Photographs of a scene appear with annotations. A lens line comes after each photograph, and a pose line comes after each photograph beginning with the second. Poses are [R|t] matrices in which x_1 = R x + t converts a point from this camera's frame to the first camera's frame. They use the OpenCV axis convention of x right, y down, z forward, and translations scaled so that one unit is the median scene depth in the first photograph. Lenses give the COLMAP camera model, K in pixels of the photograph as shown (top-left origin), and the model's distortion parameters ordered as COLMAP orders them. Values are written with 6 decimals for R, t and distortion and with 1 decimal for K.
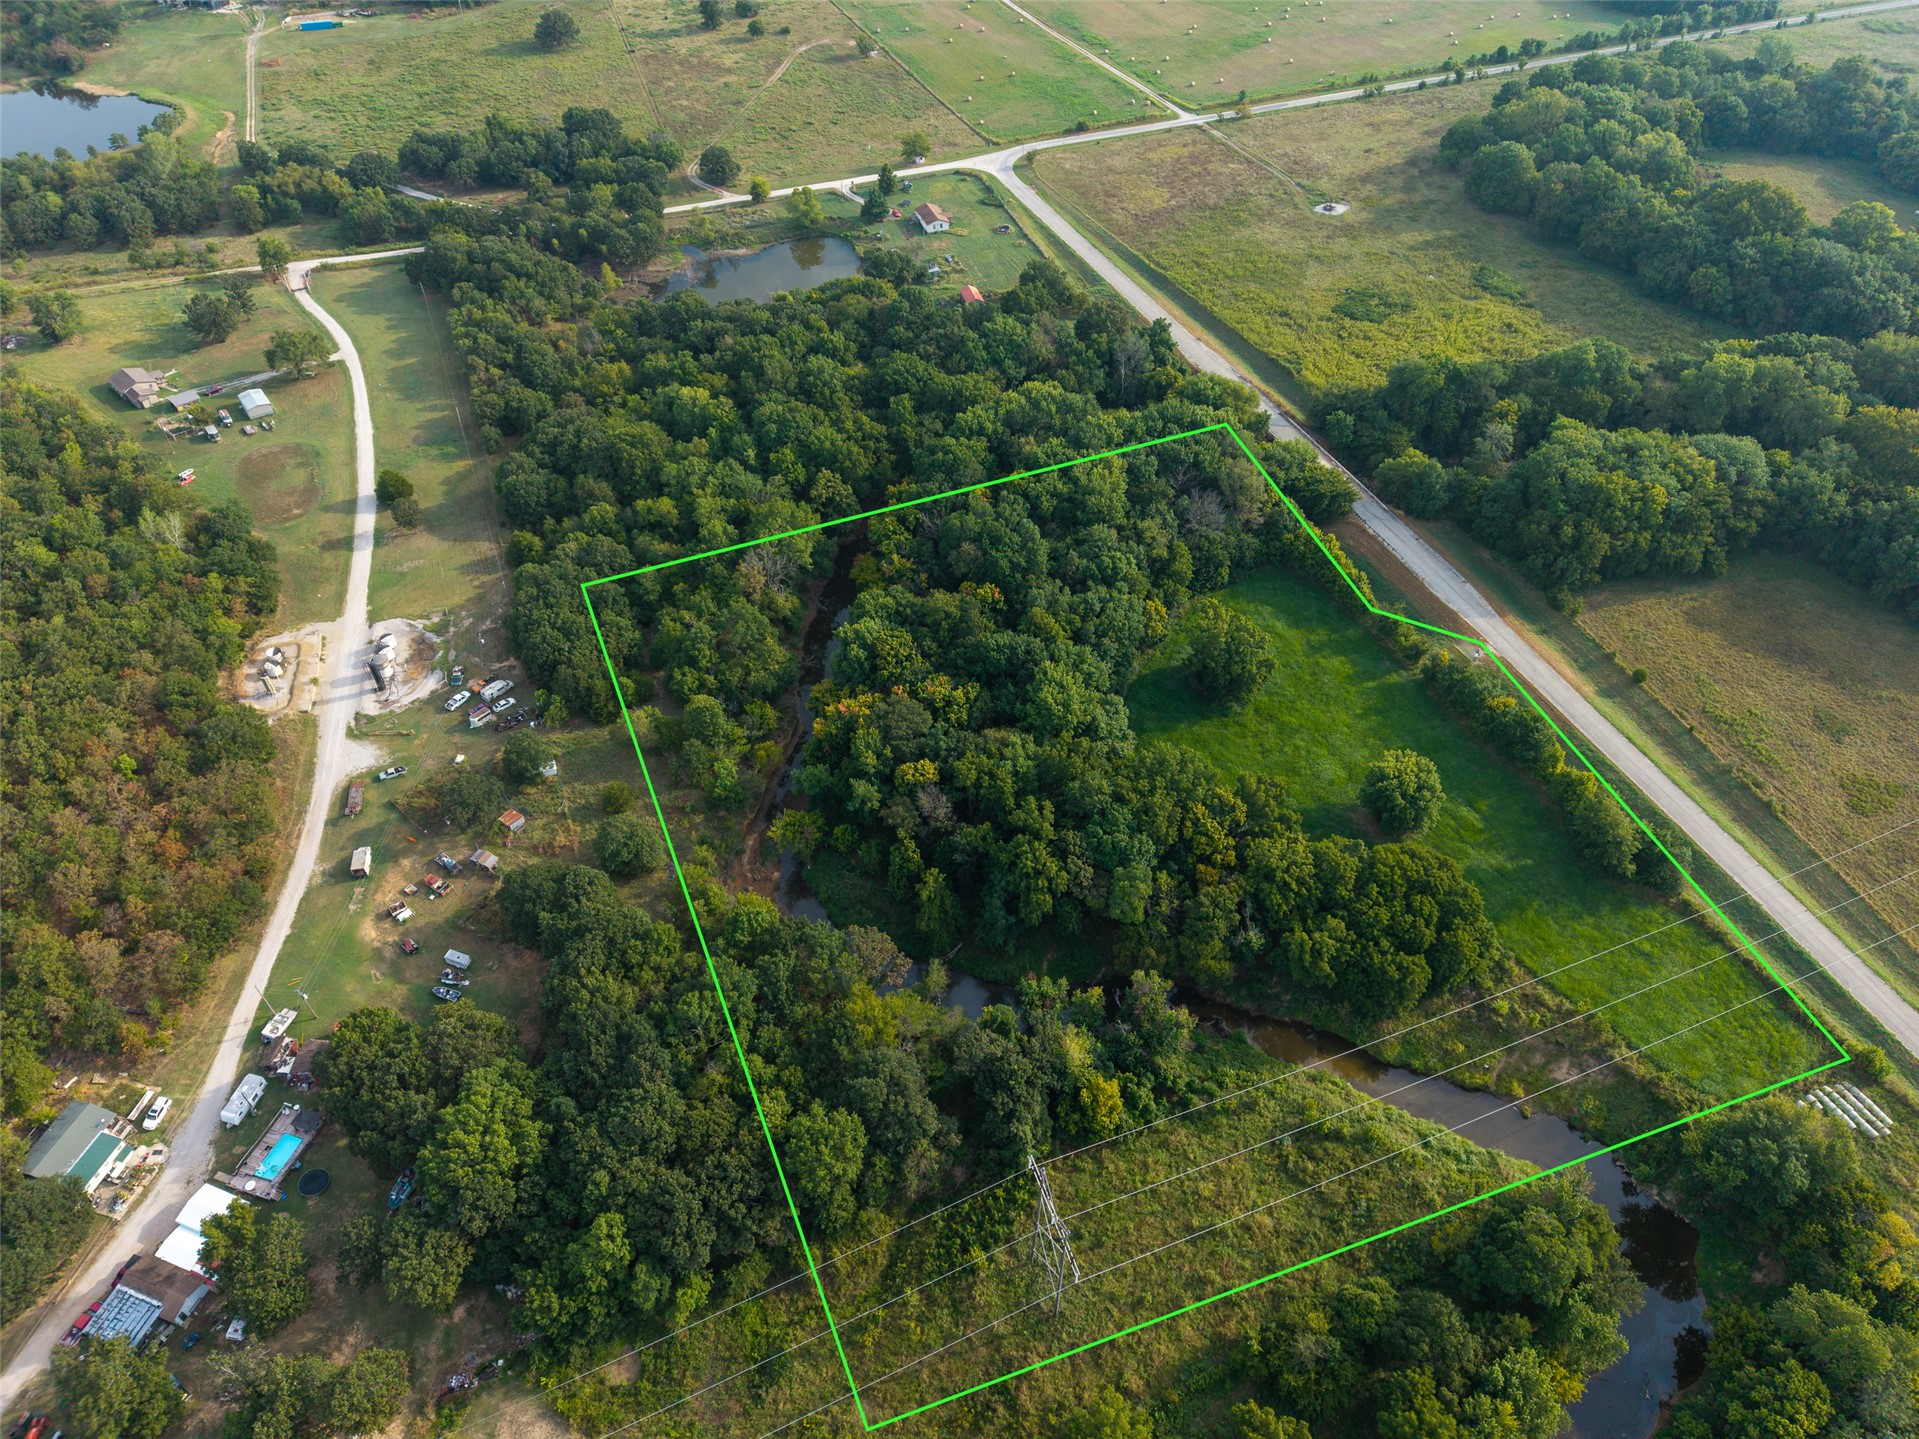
lens RADIAL K [[1285.6, 0, 967.0], [0, 1285.6, 728.2], [0, 0, 1]] dist [0.024924, -0.024890]
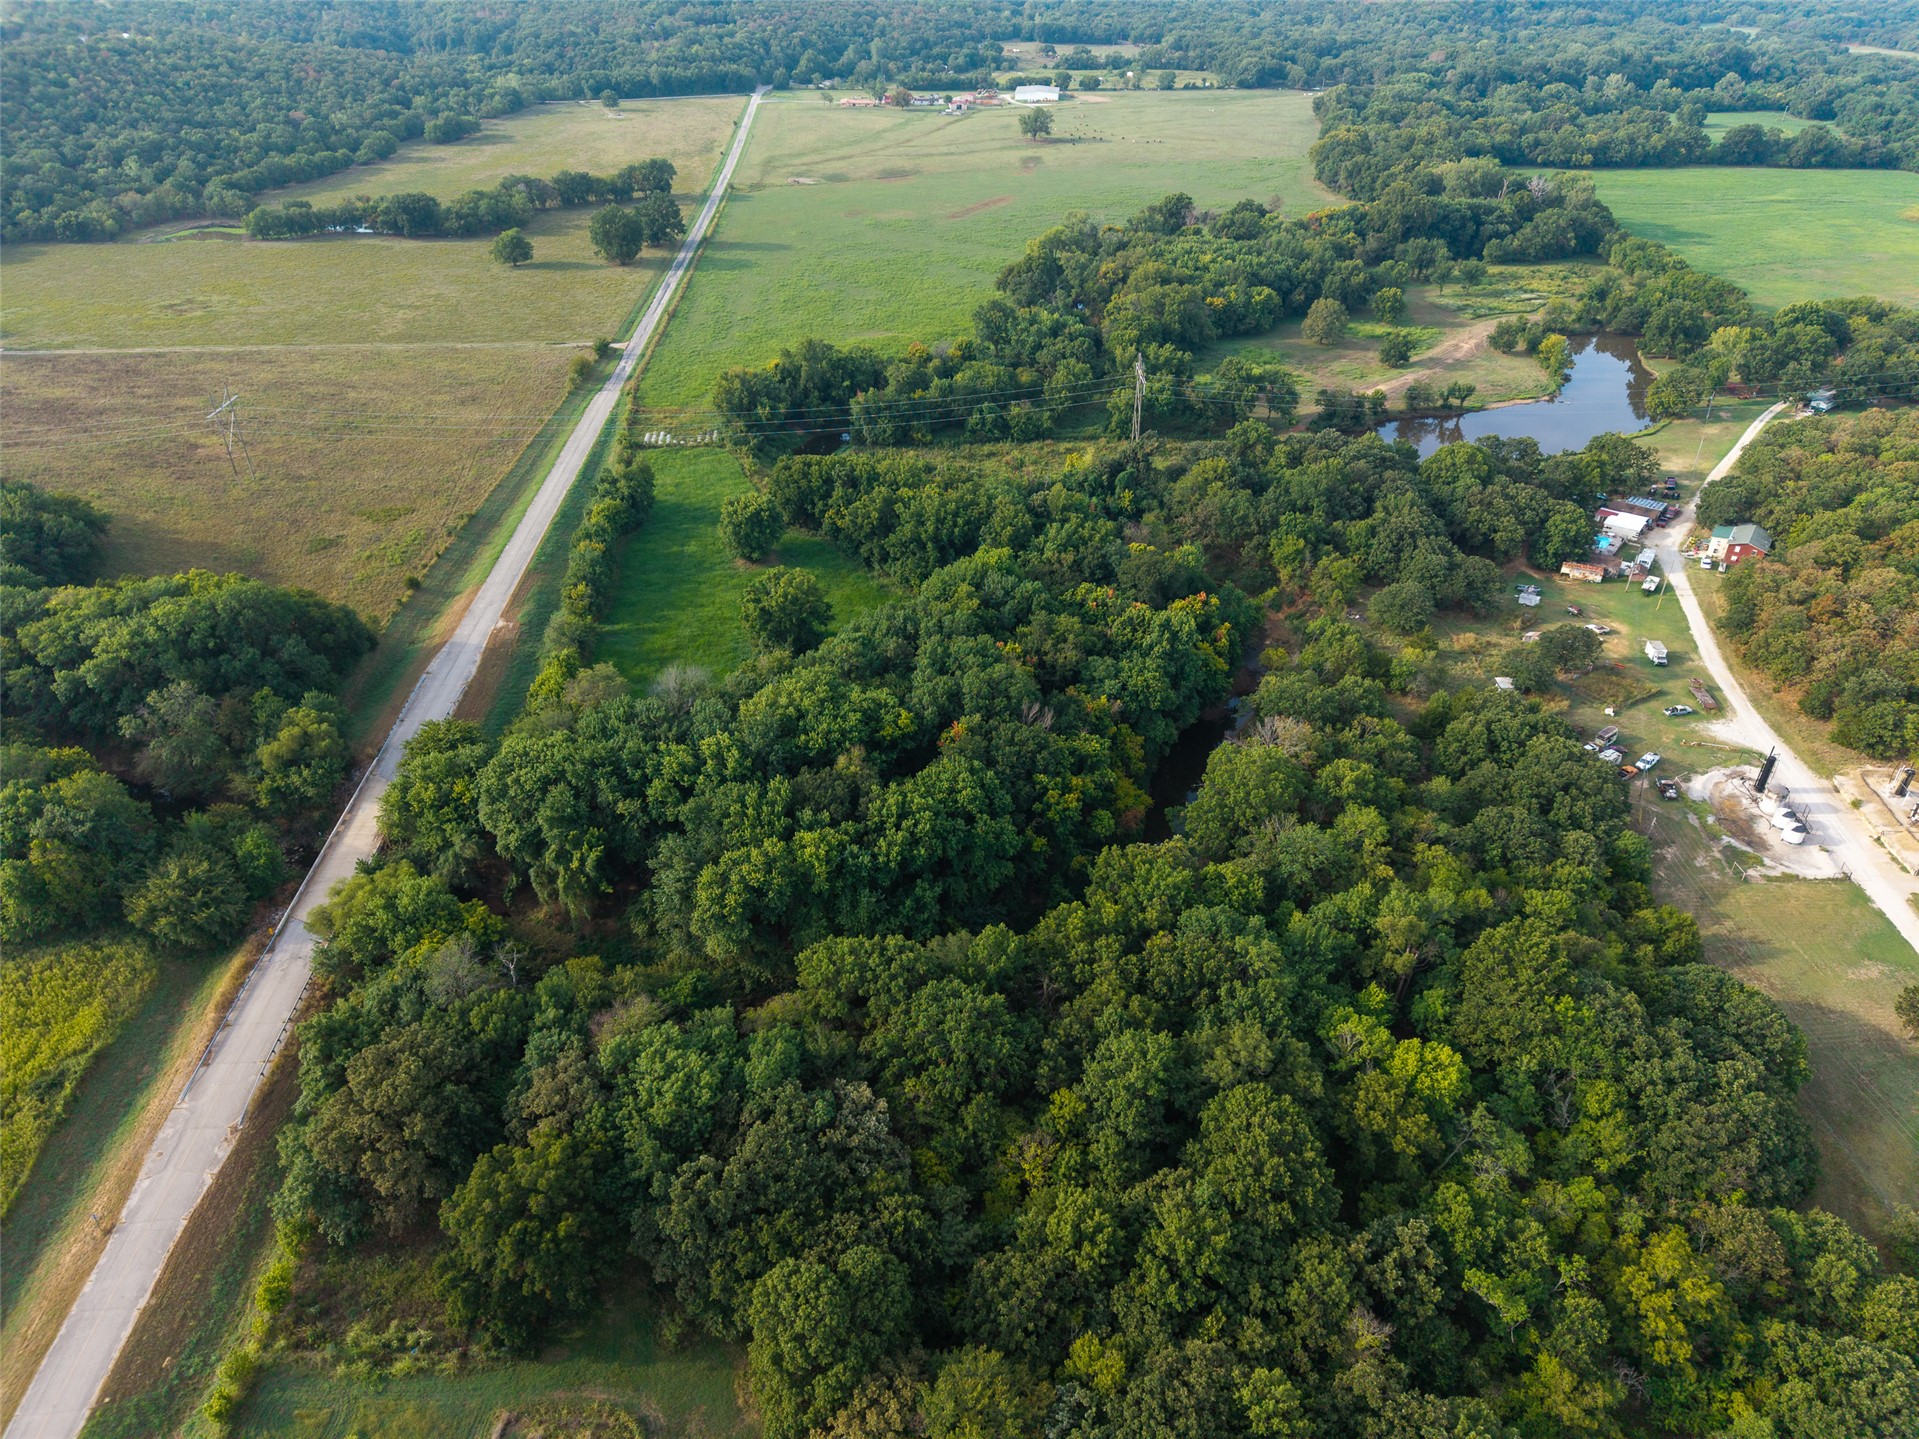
lens RADIAL K [[1285.6, 0, 967.0], [0, 1285.6, 728.2], [0, 0, 1]] dist [0.024924, -0.024890]
pose [[-0.947521, -0.182594, 0.262419, -0.163655], [0.217171, 0.234750, 0.947486, -0.785606], [-0.234609, 0.954752, -0.182776, 1.058086]]
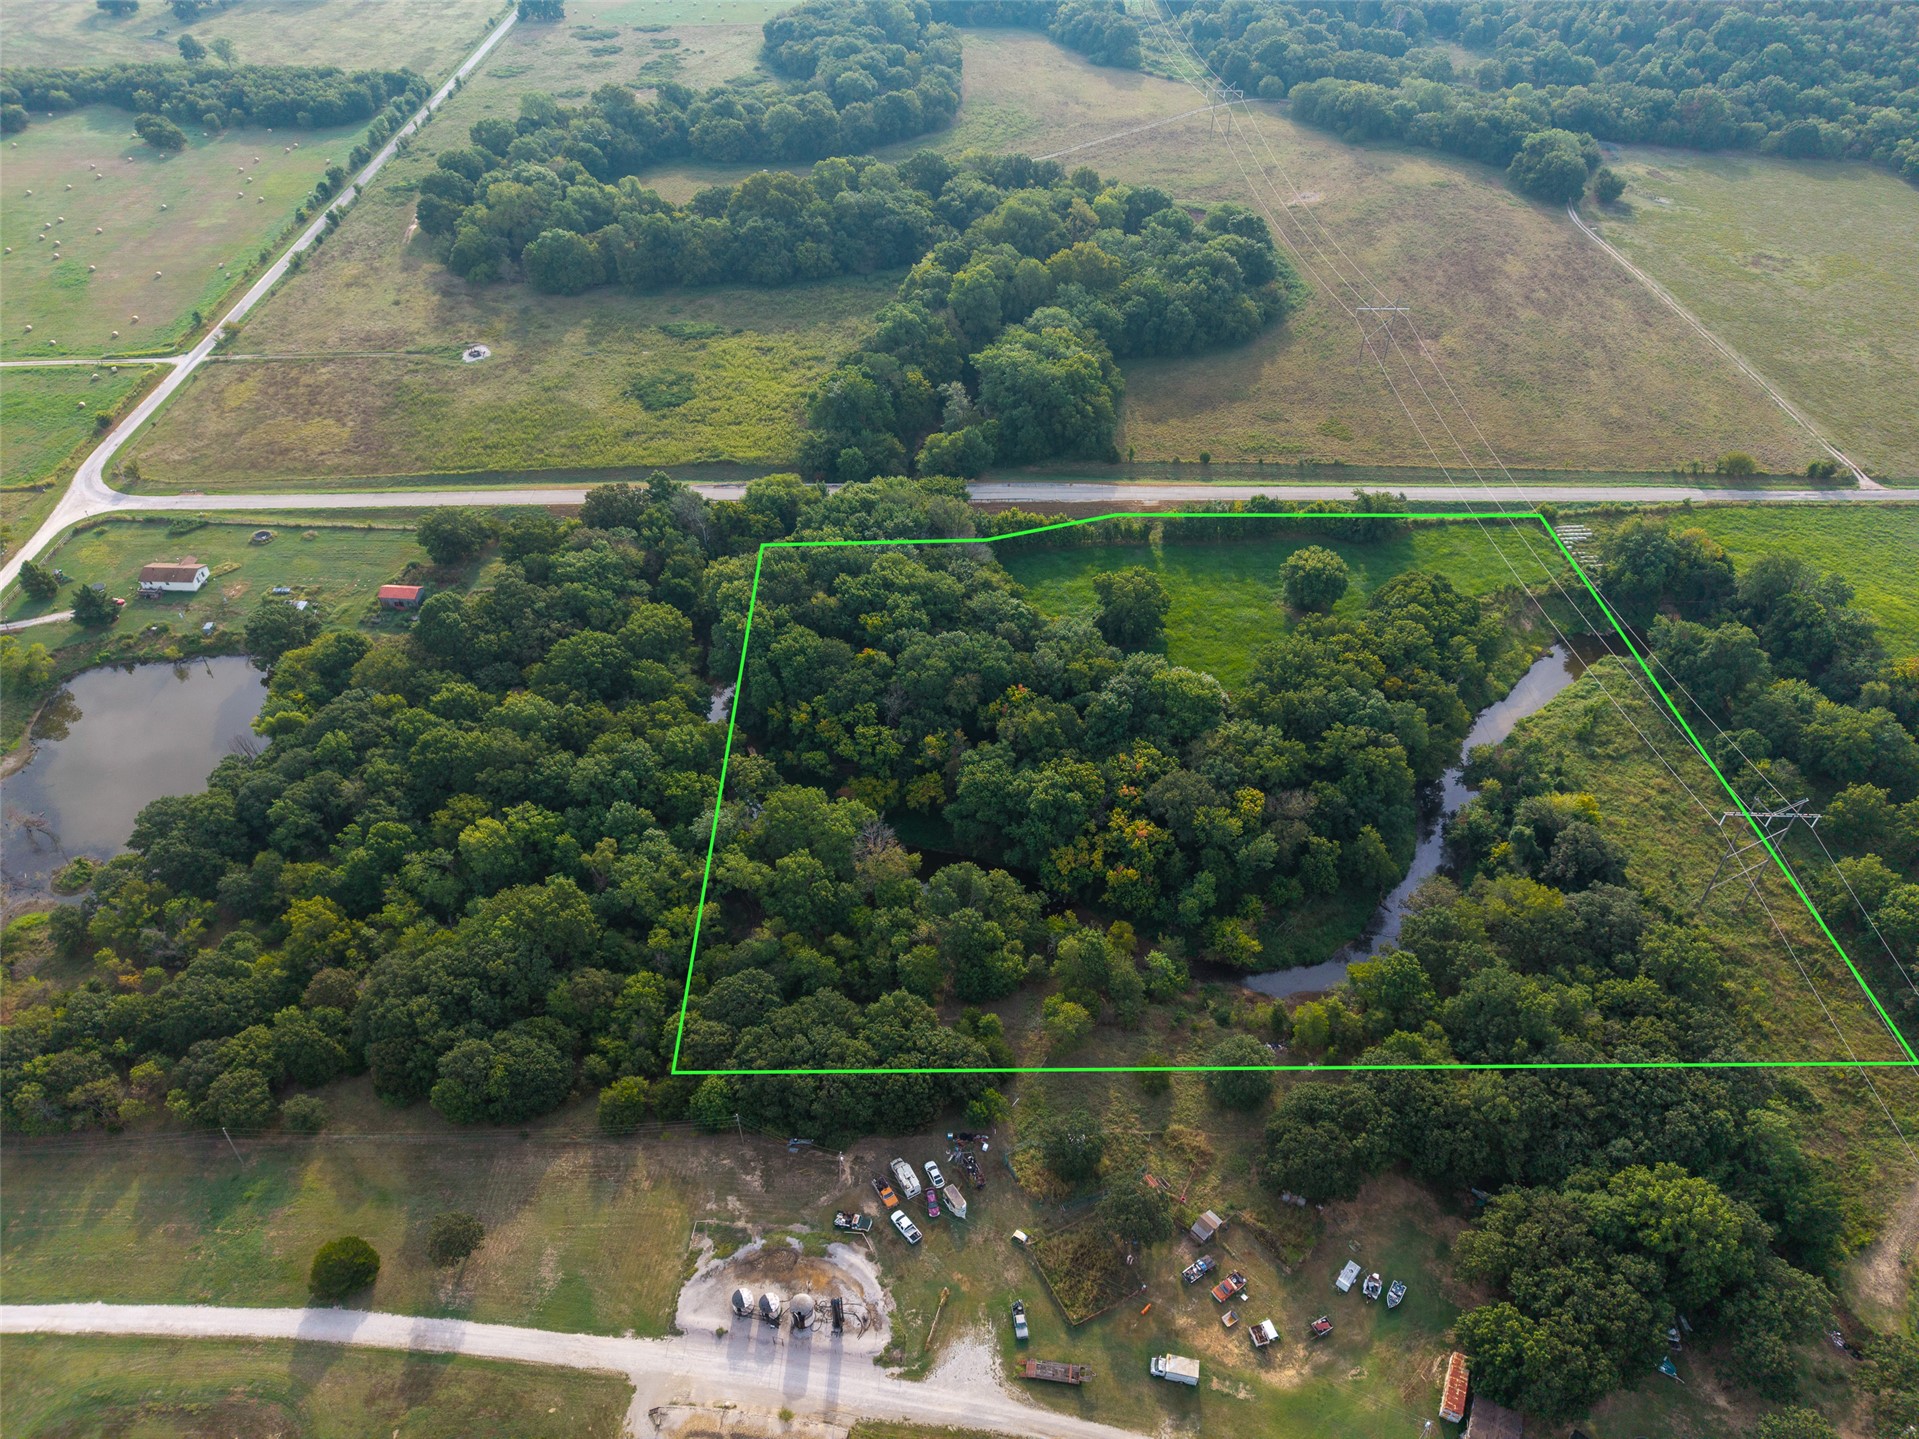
lens RADIAL K [[1285.6, 0, 967.0], [0, 1285.6, 728.2], [0, 0, 1]] dist [0.024924, -0.024890]
pose [[0.354169, -0.611349, 0.707684, -0.617356], [0.657088, 0.701137, 0.276844, -0.336243], [-0.665432, 0.366961, 0.650031, 0.348746]]
